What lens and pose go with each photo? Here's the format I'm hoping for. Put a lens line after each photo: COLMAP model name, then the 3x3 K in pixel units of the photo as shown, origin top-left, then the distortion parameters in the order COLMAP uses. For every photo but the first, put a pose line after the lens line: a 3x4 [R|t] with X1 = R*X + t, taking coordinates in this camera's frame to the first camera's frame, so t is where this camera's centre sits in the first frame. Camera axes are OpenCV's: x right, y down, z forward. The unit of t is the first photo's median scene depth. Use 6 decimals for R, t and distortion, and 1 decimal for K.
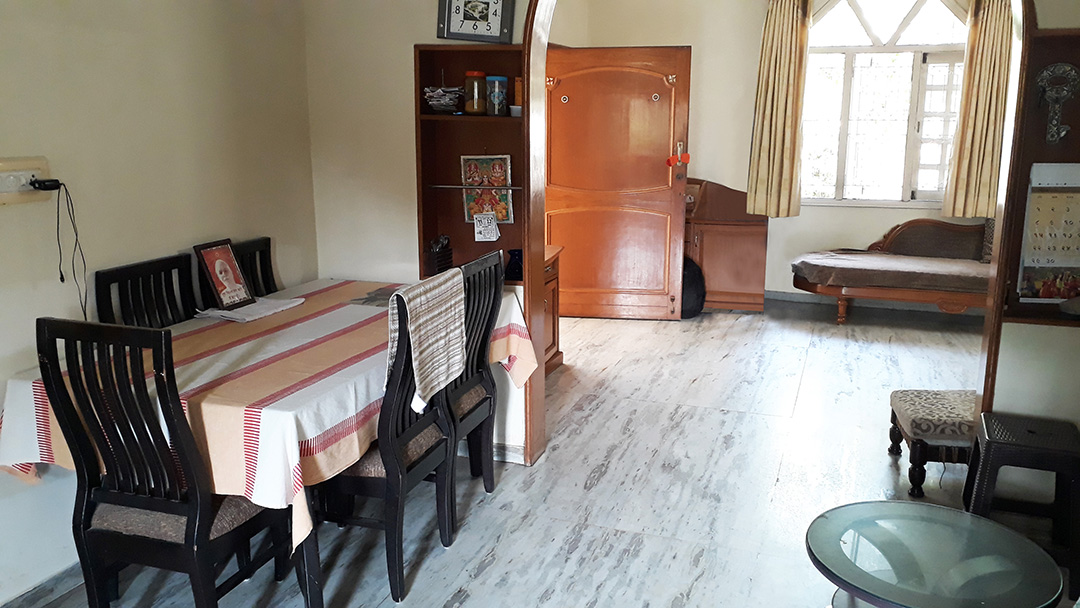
lens RADIAL K [[878.3, 0, 522.9], [0, 878.3, 274.6], [0, 0, 1]] dist [0.104830, -0.162606]
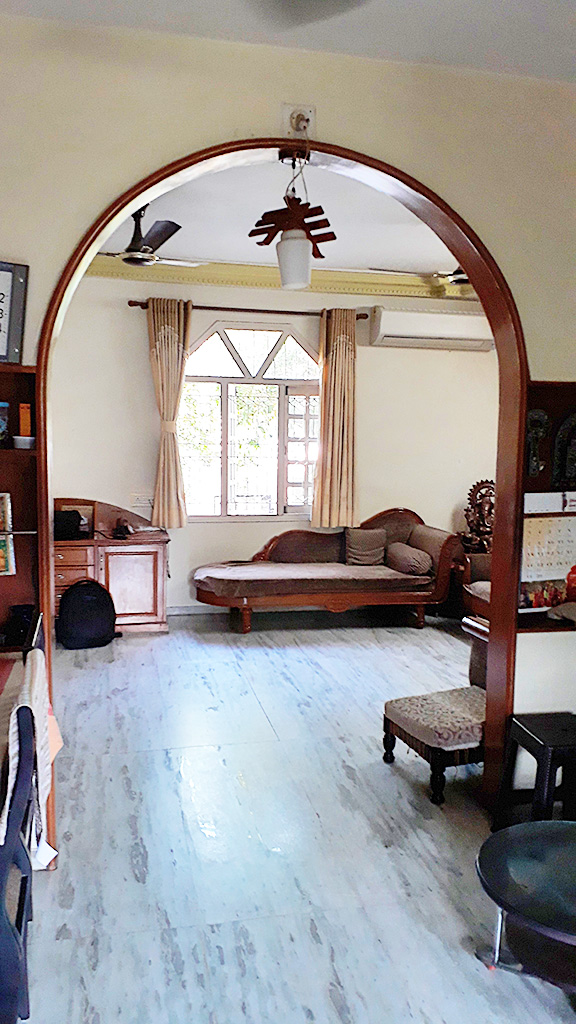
lens RADIAL K [[832.8, 0, 284.0], [0, 832.8, 503.2], [0, 0, 1]] dist [0.104830, -0.162606]
pose [[0.843178, -0.038111, 0.536283, -0.158116], [0.083757, 0.994617, -0.061005, -0.039883], [-0.531071, 0.096356, 0.841831, 0.135246]]
